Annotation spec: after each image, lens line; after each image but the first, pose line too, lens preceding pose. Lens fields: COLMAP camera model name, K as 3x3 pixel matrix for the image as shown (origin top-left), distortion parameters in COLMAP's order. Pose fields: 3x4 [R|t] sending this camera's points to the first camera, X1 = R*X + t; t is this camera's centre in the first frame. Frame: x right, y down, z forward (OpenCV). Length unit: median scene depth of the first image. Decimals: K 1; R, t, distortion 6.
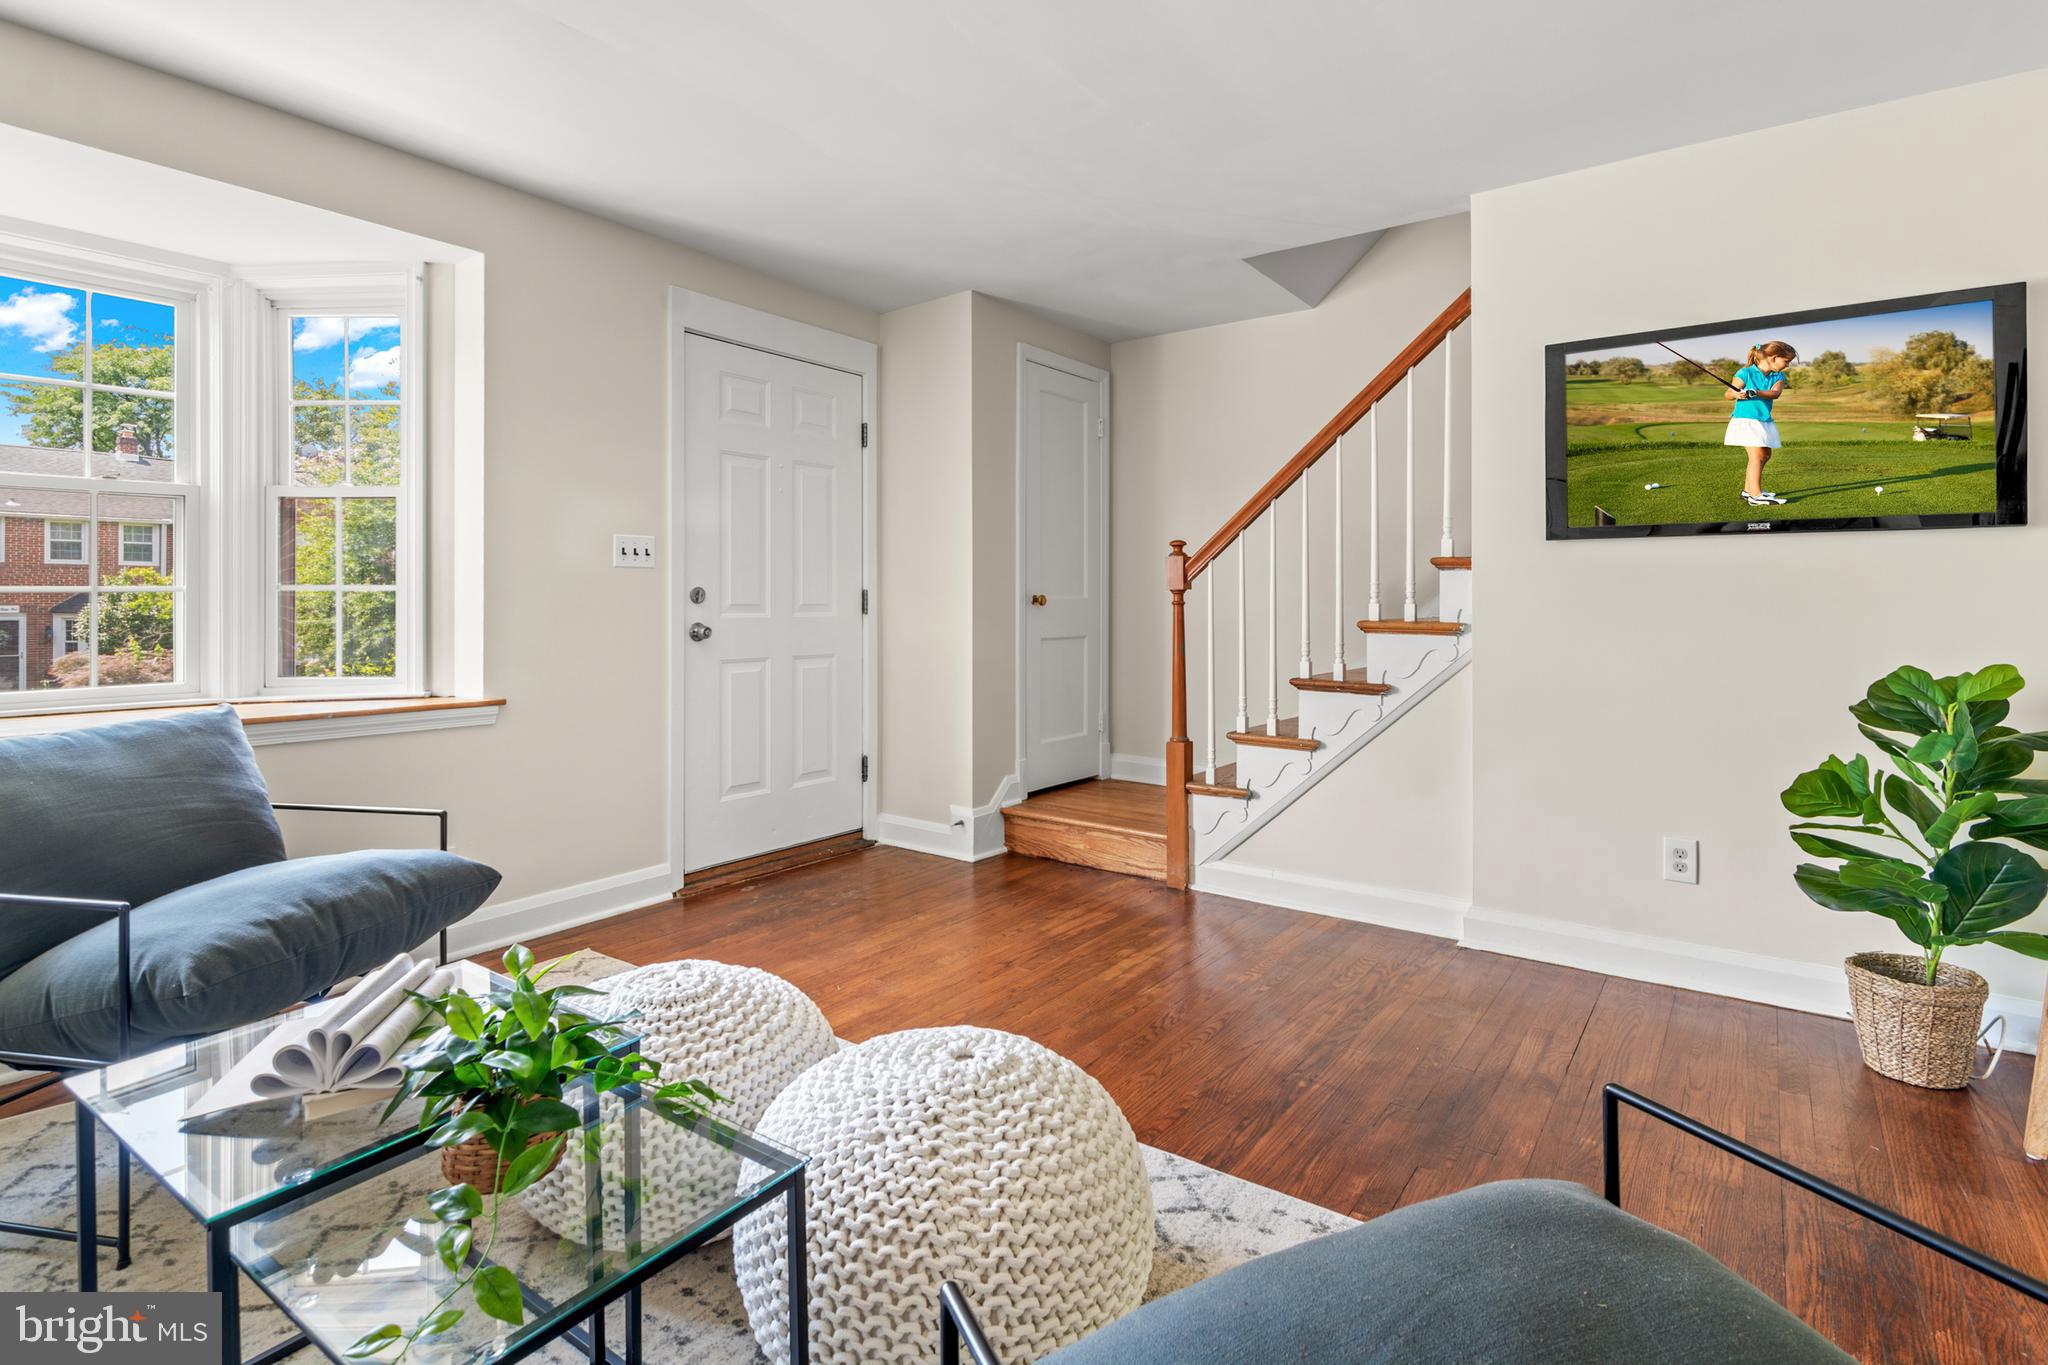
lens RADIAL K [[1003.7, 0, 1016.1], [0, 1003.7, 601.7], [0, 0, 1]] dist [0.001998, -0.007185]
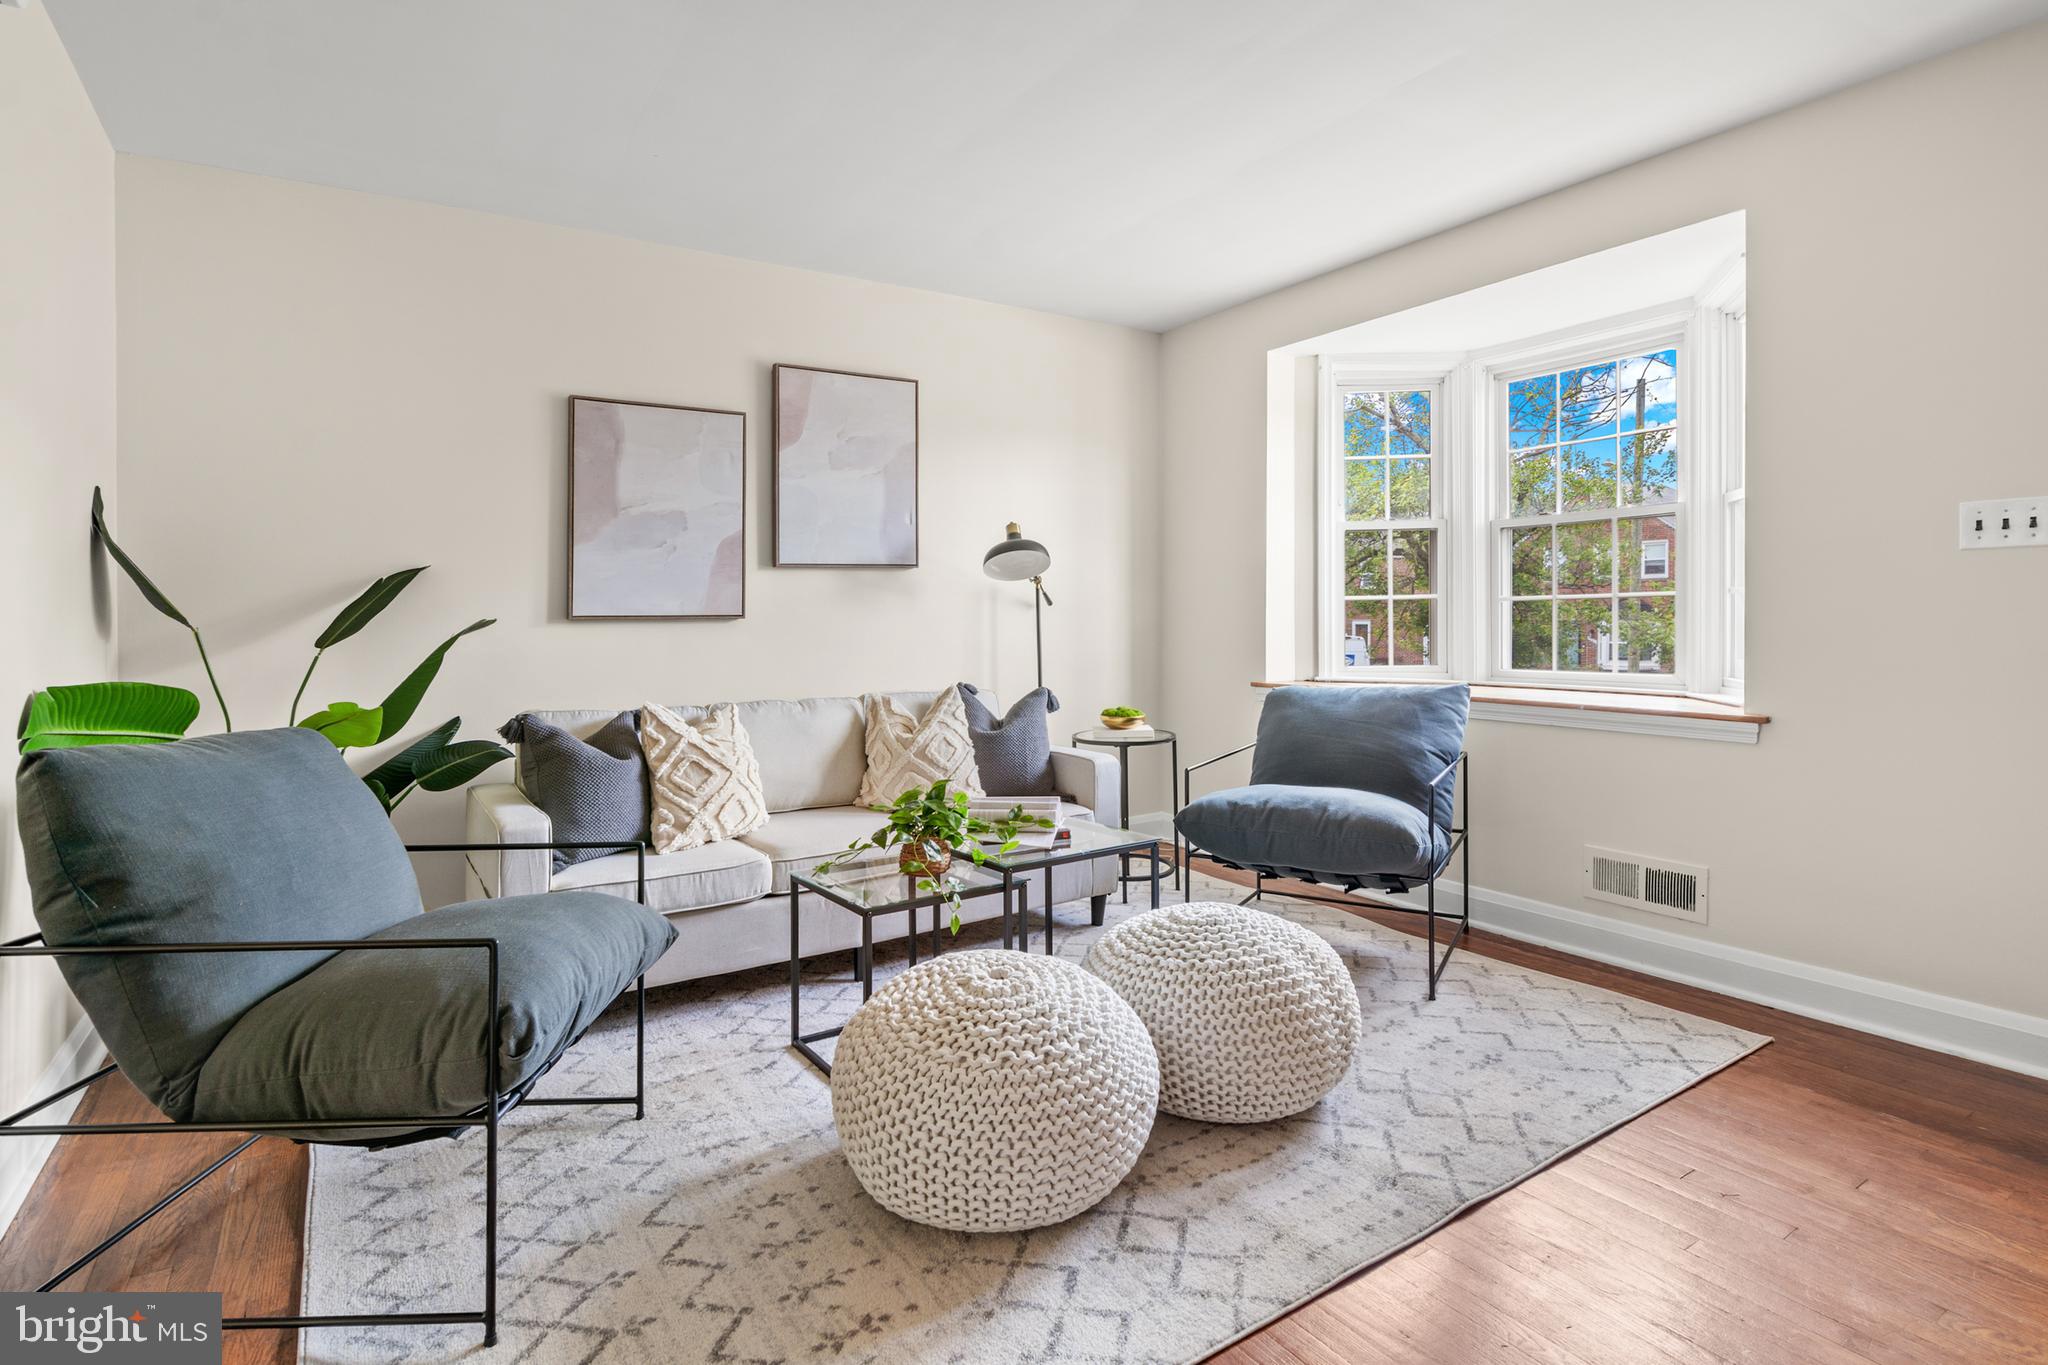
lens RADIAL K [[1003.7, 0, 984.9], [0, 1003.7, 624.3], [0, 0, 1]] dist [0.001998, -0.007185]
pose [[-0.366013, 0.011936, -0.930533, 0.449146], [0.010535, 0.999907, 0.008682, 0.003255], [0.930550, -0.006625, -0.366105, 0.589641]]
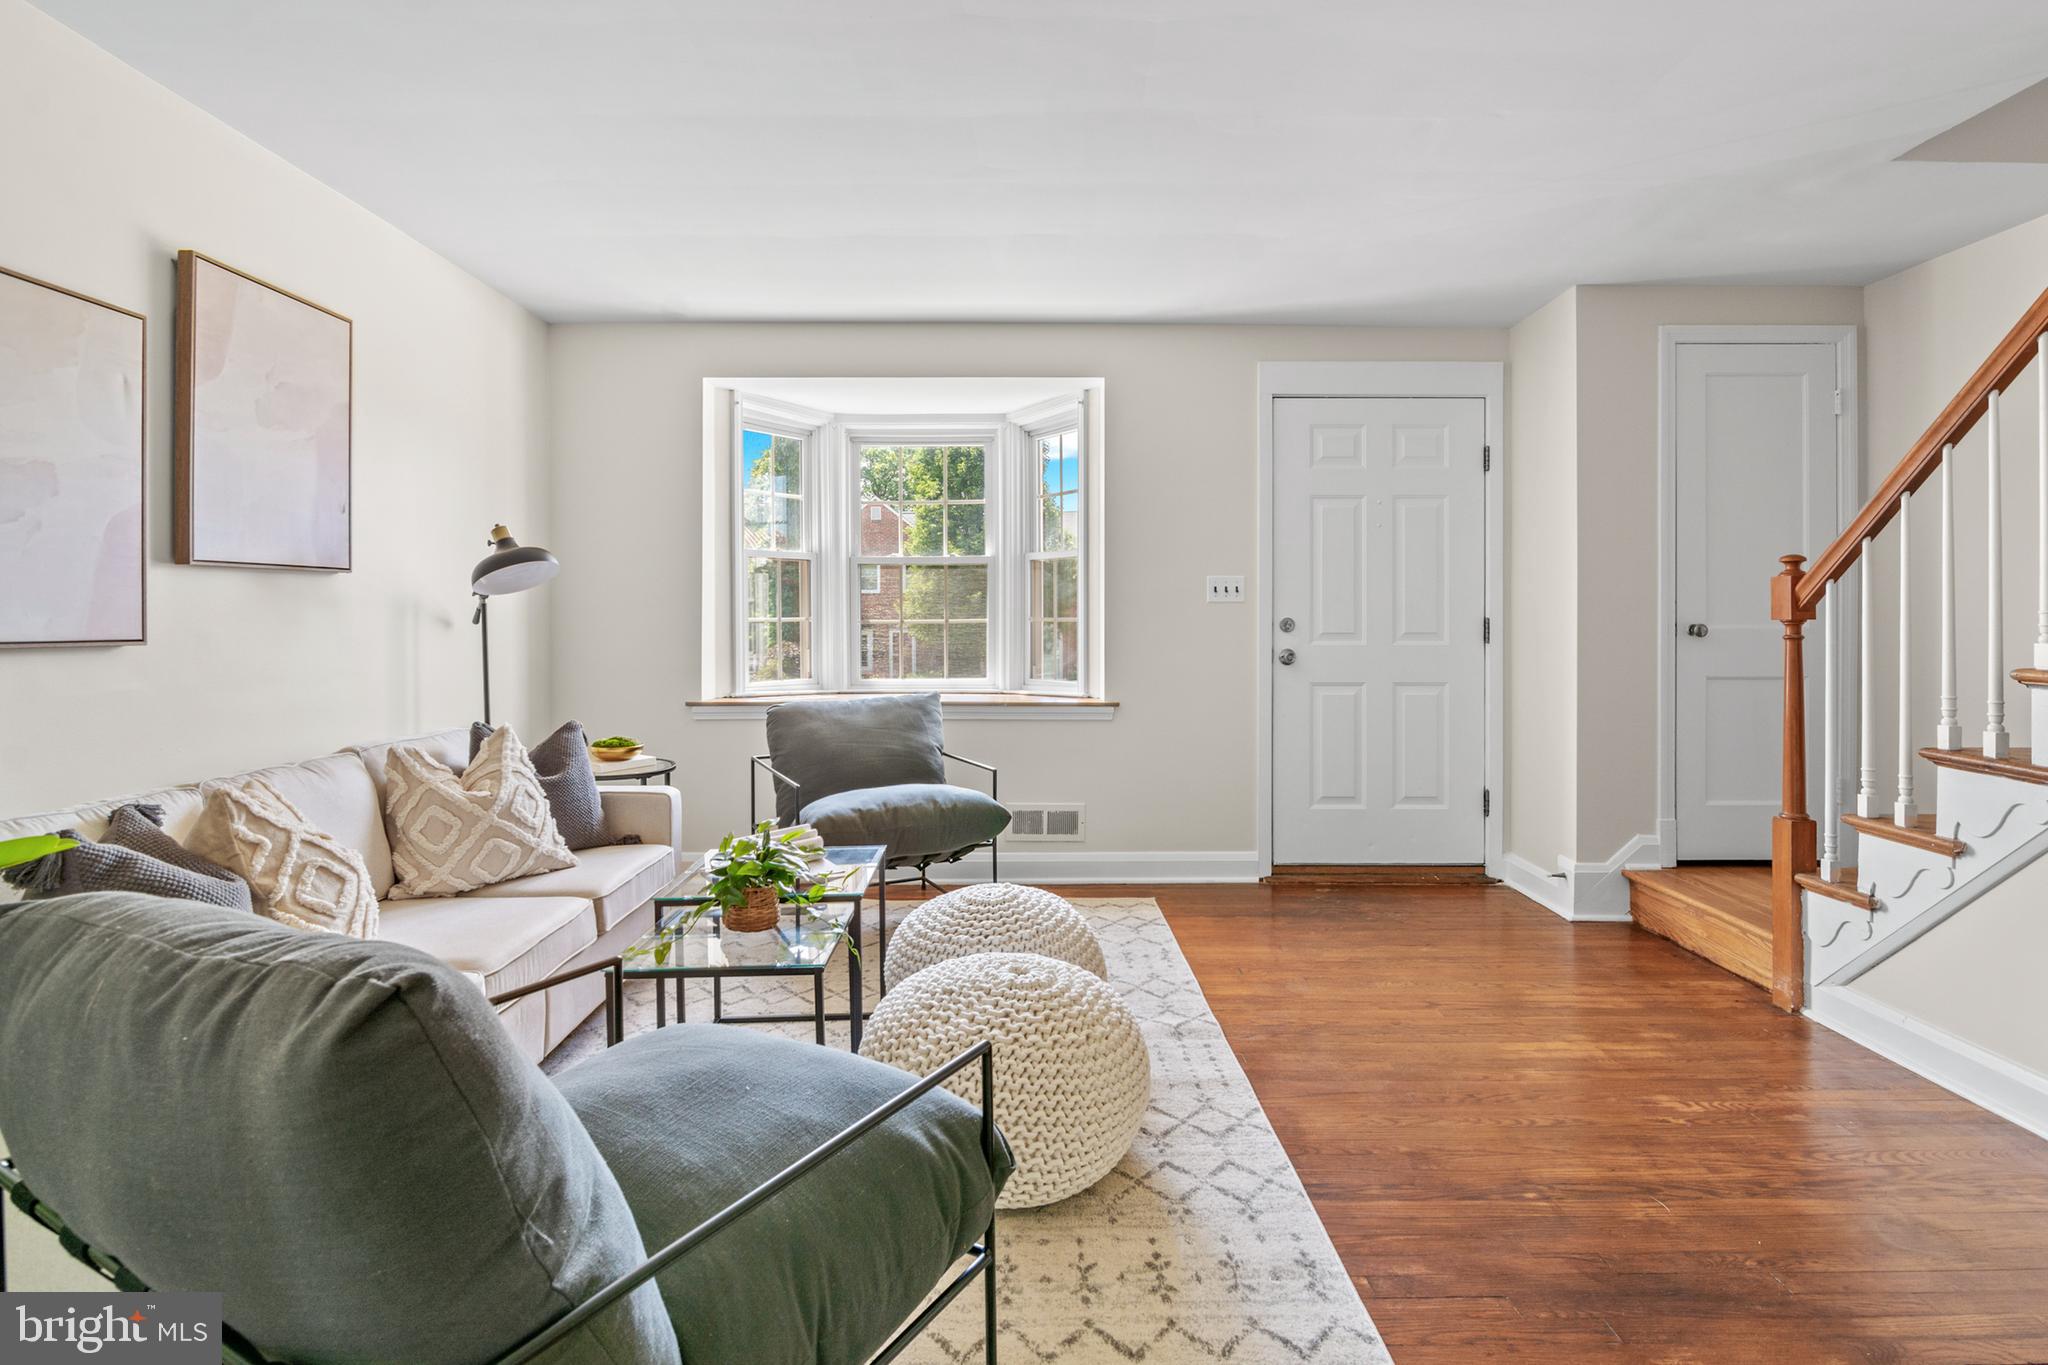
lens RADIAL K [[1003.7, 0, 1022.5], [0, 1003.7, 624.3], [0, 0, 1]] dist [0.001998, -0.007185]
pose [[0.593463, 0.003144, -0.804855, 0.431207], [-0.000157, 0.999993, 0.003791, -0.011501], [0.804861, -0.002124, 0.593460, 0.076477]]
